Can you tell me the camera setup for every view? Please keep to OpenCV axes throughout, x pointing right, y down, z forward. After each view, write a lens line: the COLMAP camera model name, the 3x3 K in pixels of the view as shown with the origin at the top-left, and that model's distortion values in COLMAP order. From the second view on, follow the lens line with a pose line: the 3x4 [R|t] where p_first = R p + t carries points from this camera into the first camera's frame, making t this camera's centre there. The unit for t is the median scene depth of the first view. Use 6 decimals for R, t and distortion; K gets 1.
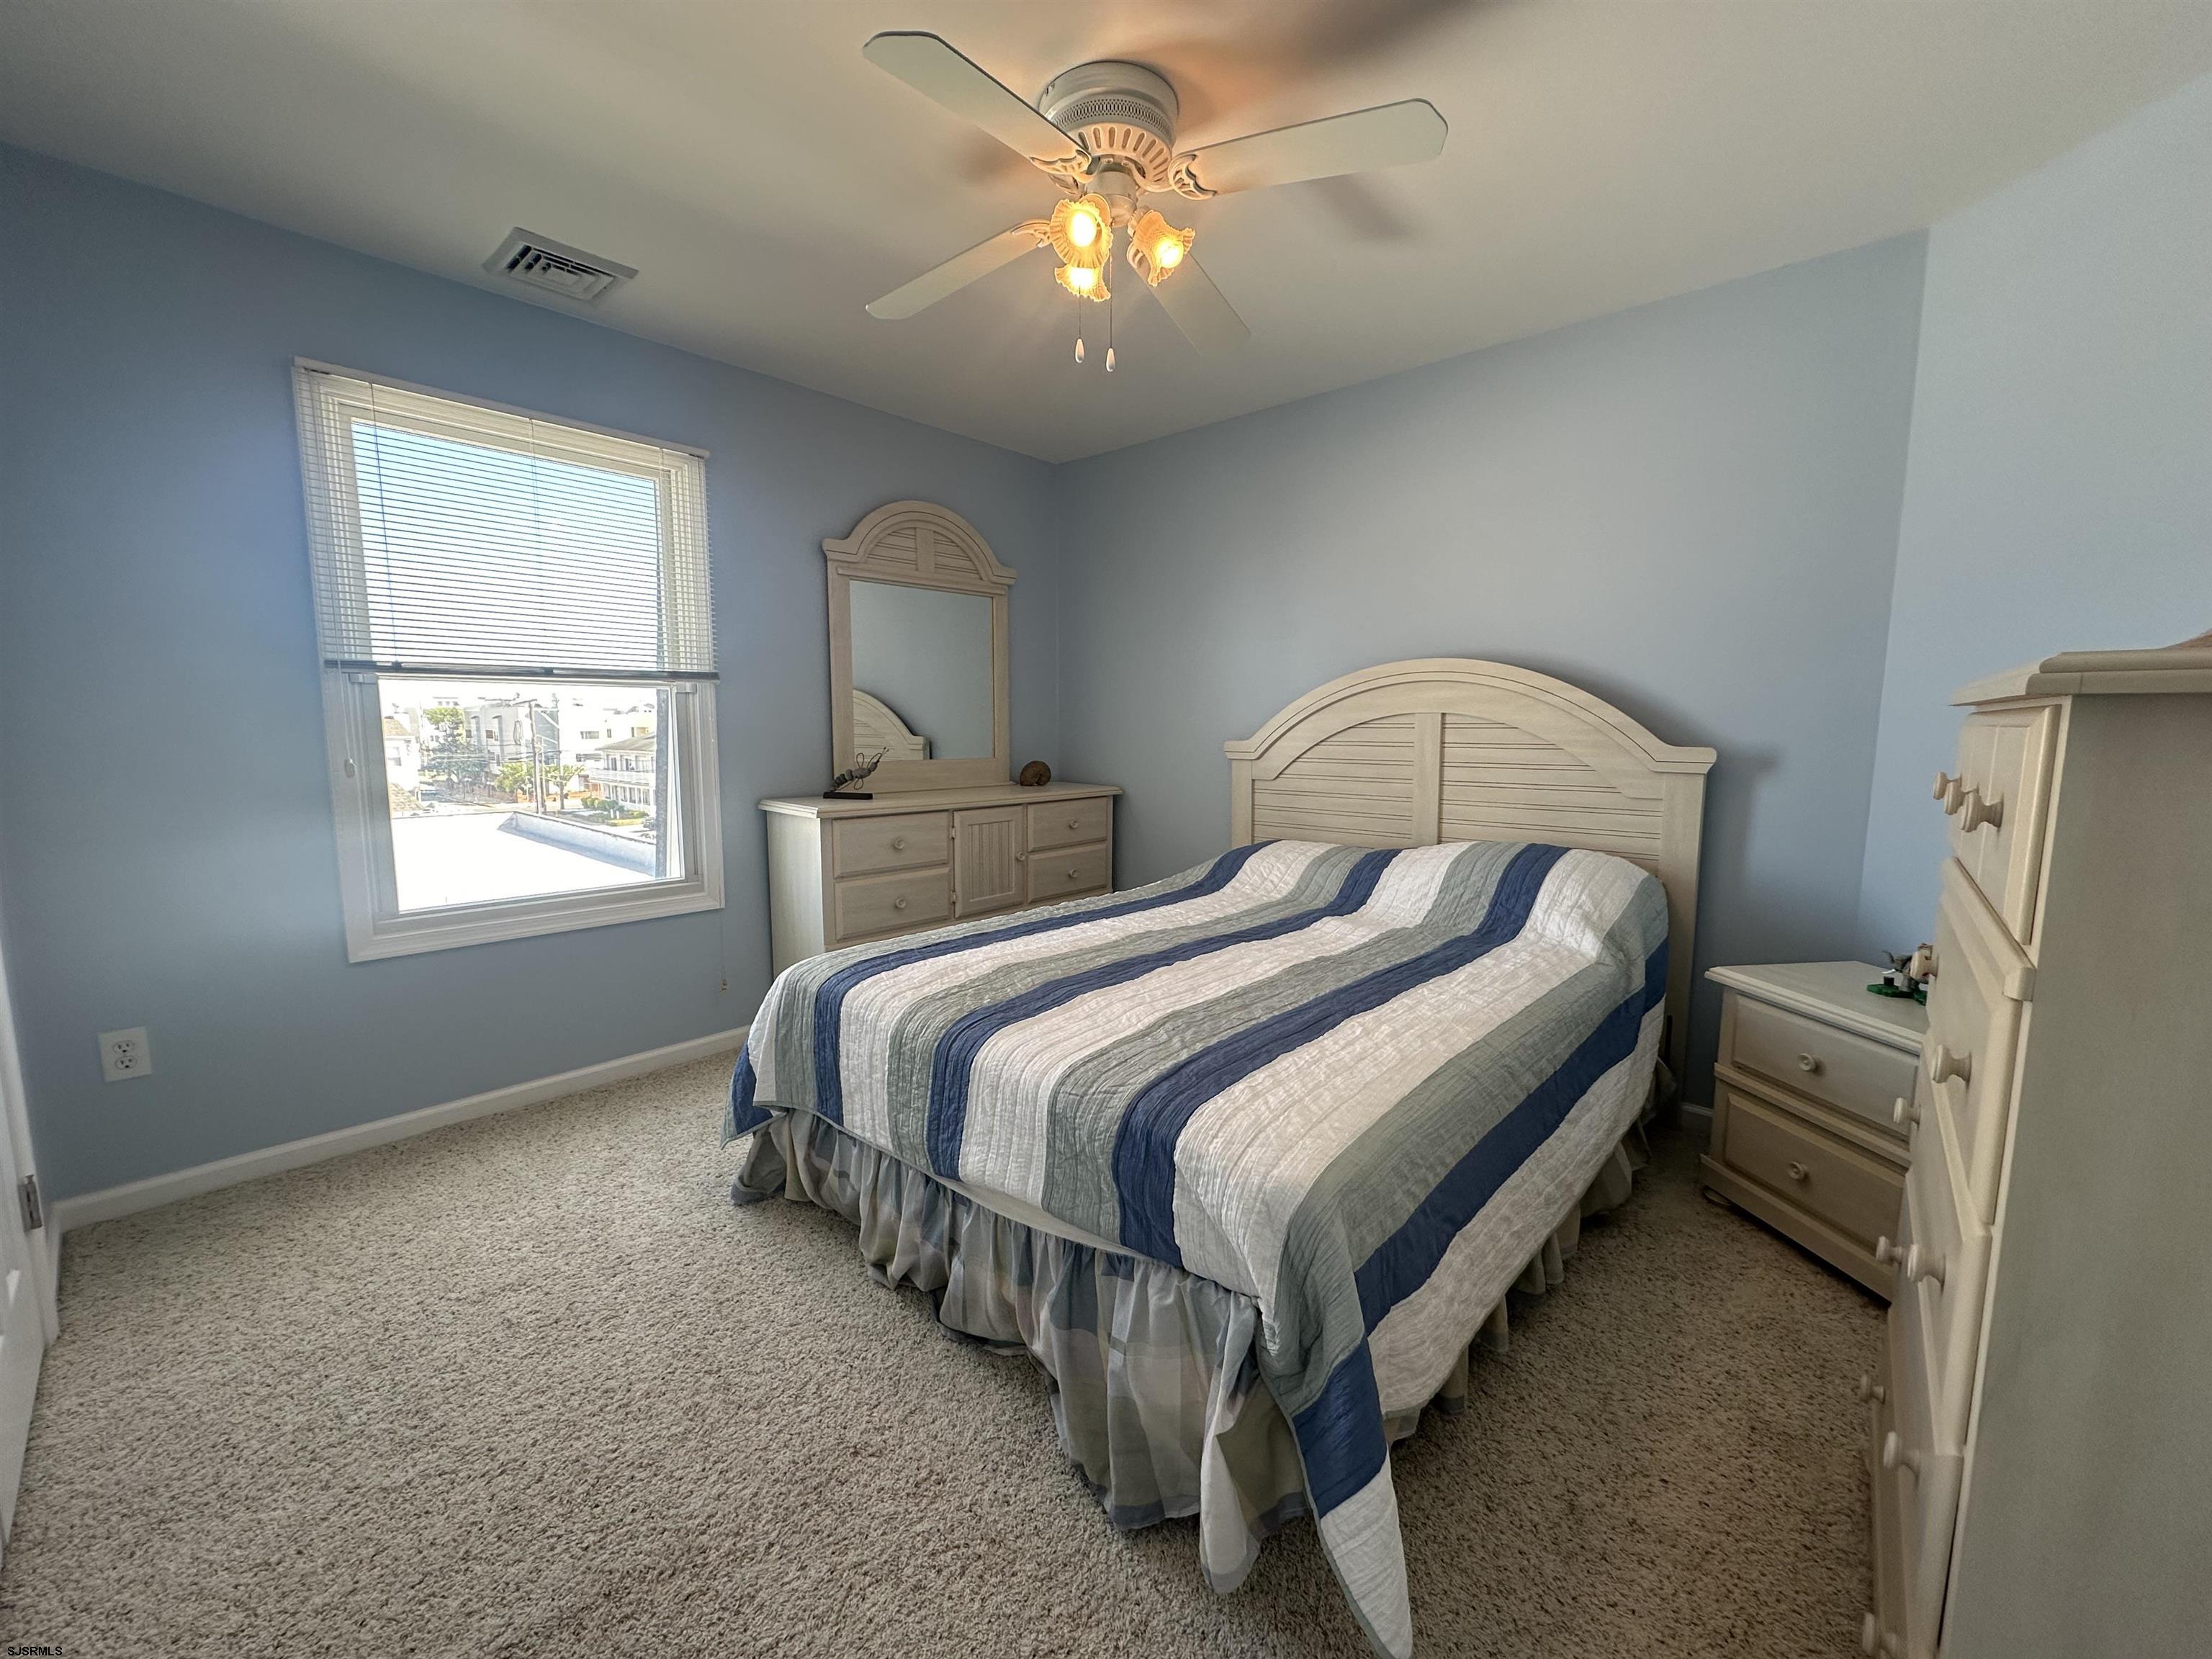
lens RADIAL K [[877.8, 0, 1101.9], [0, 877.8, 823.5], [0, 0, 1]] dist [-0.002783, 0.000511]
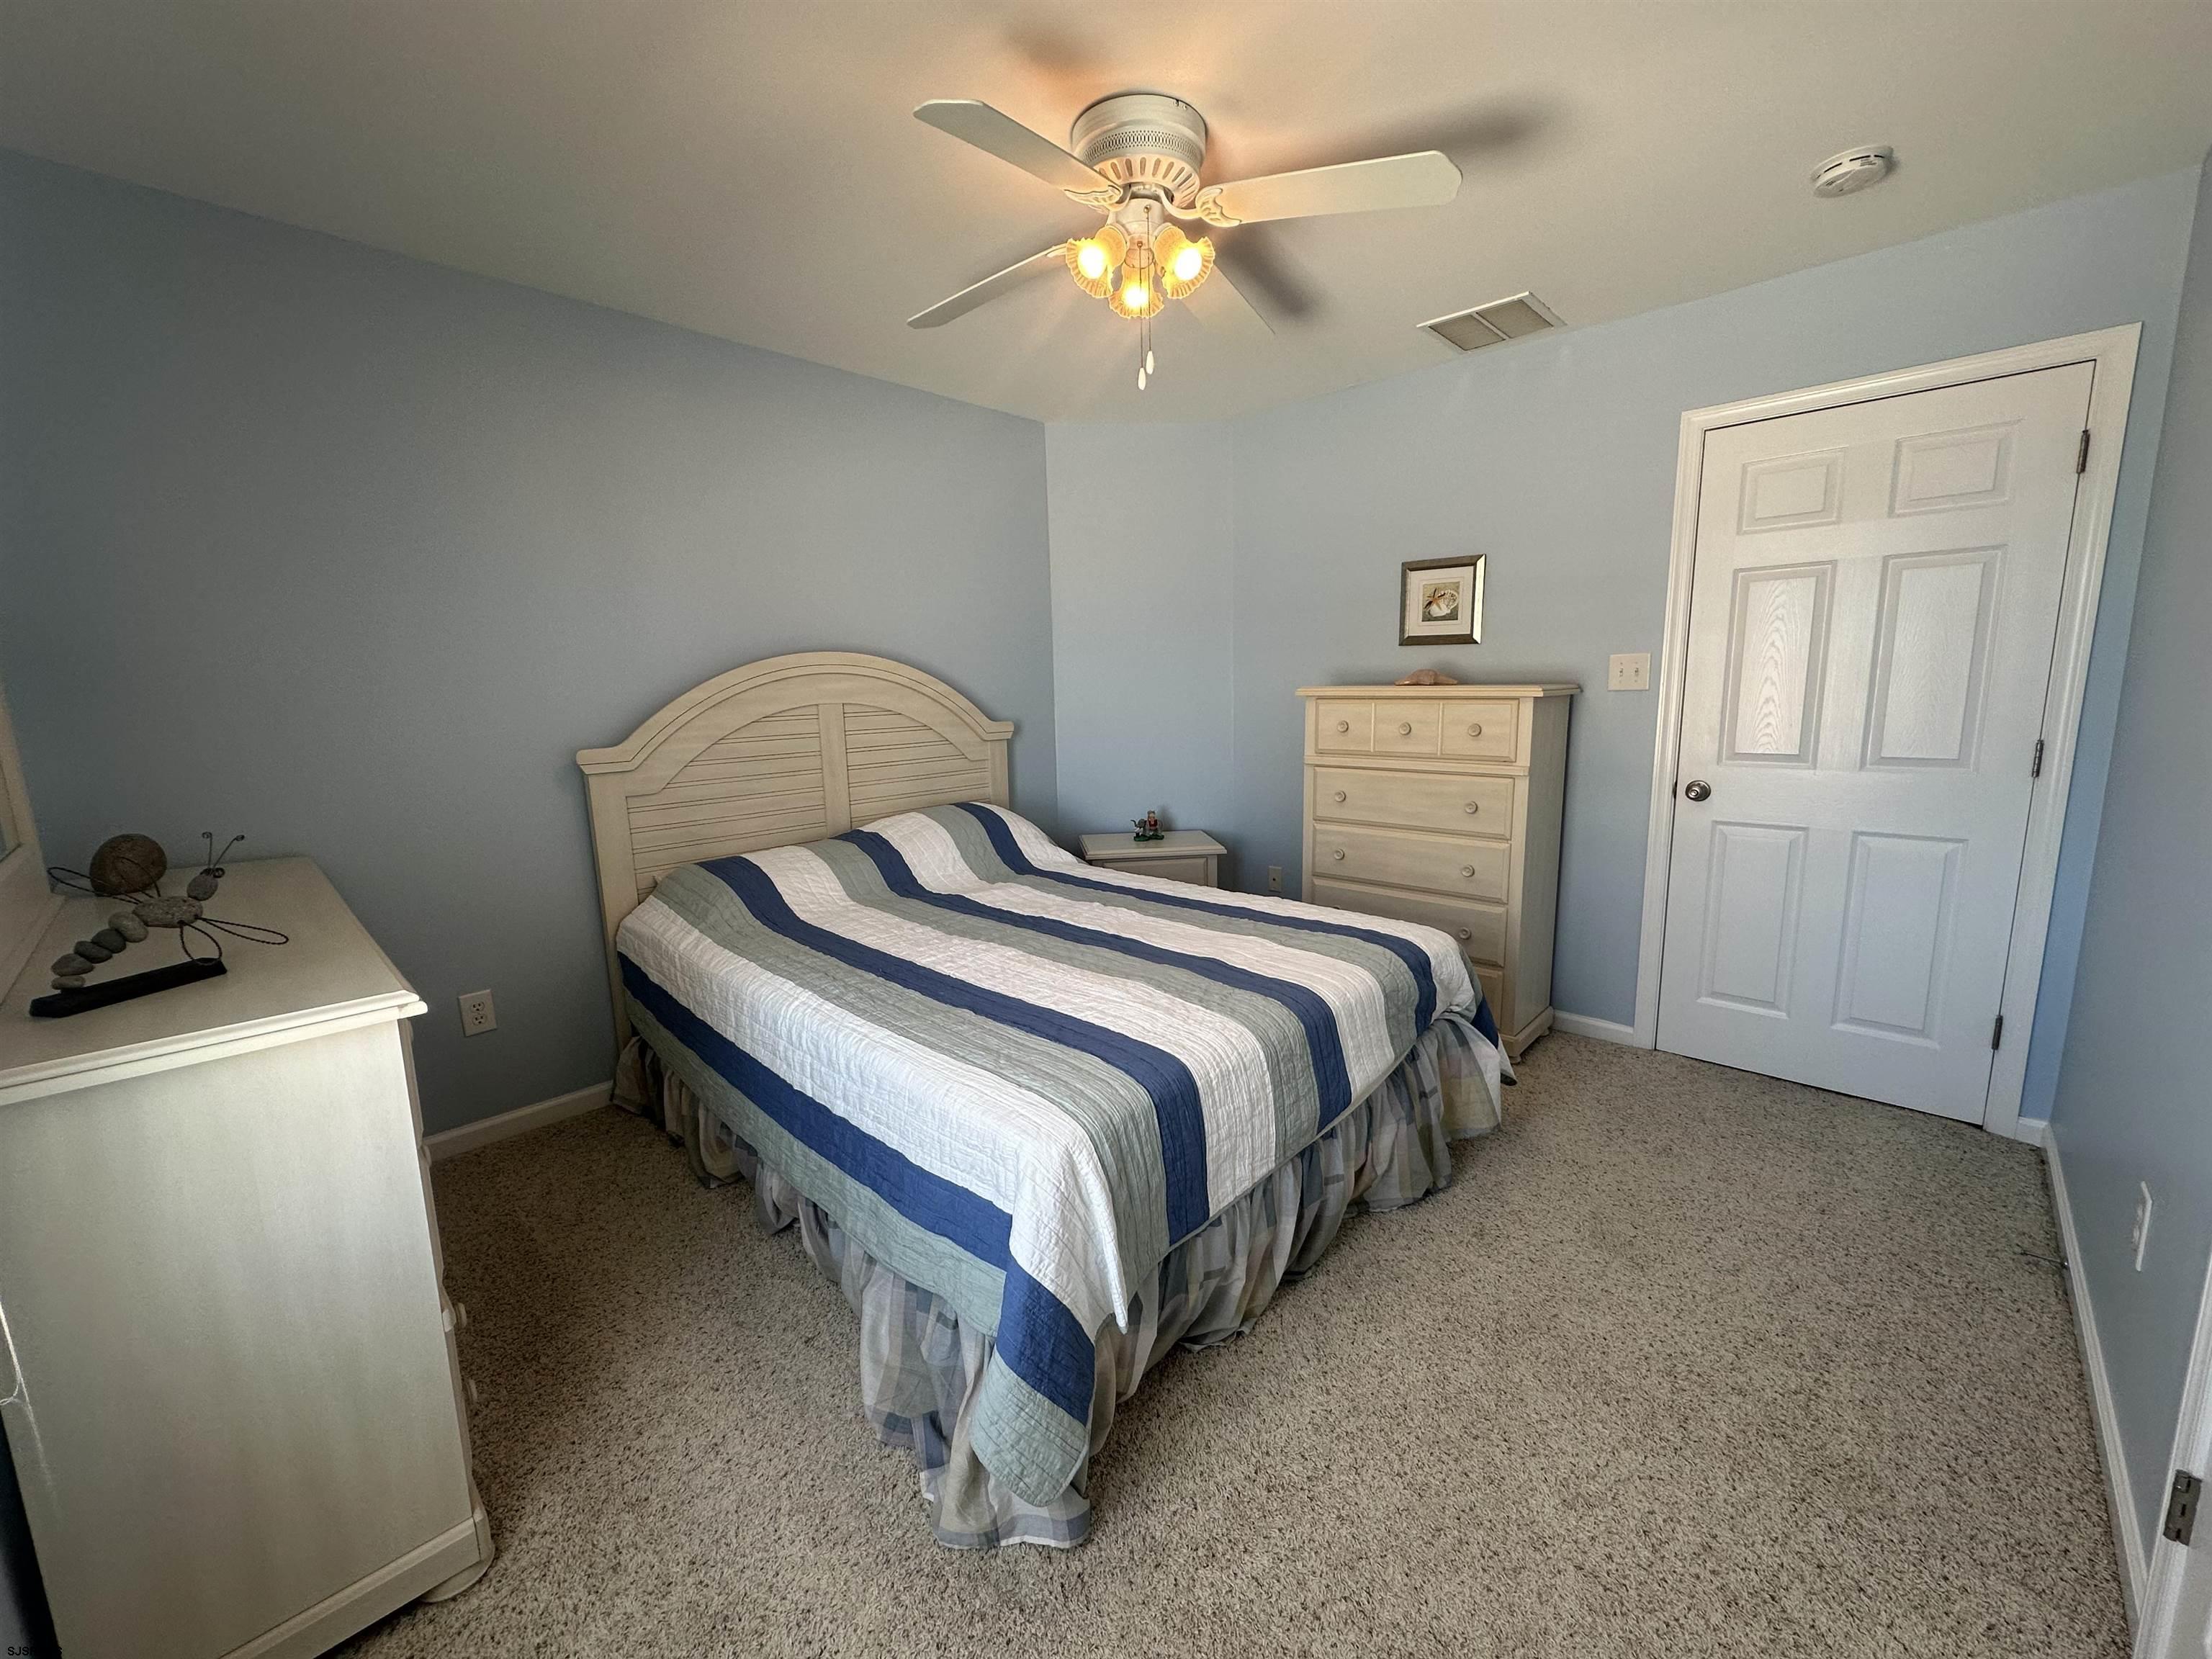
lens RADIAL K [[877.8, 0, 1103.9], [0, 877.8, 828.1], [0, 0, 1]] dist [-0.002783, 0.000511]
pose [[0.023987, -0.167971, 0.985500, -0.728806], [0.133059, 0.977550, 0.163377, -0.116387], [-0.990818, 0.127210, 0.045799, 0.692311]]
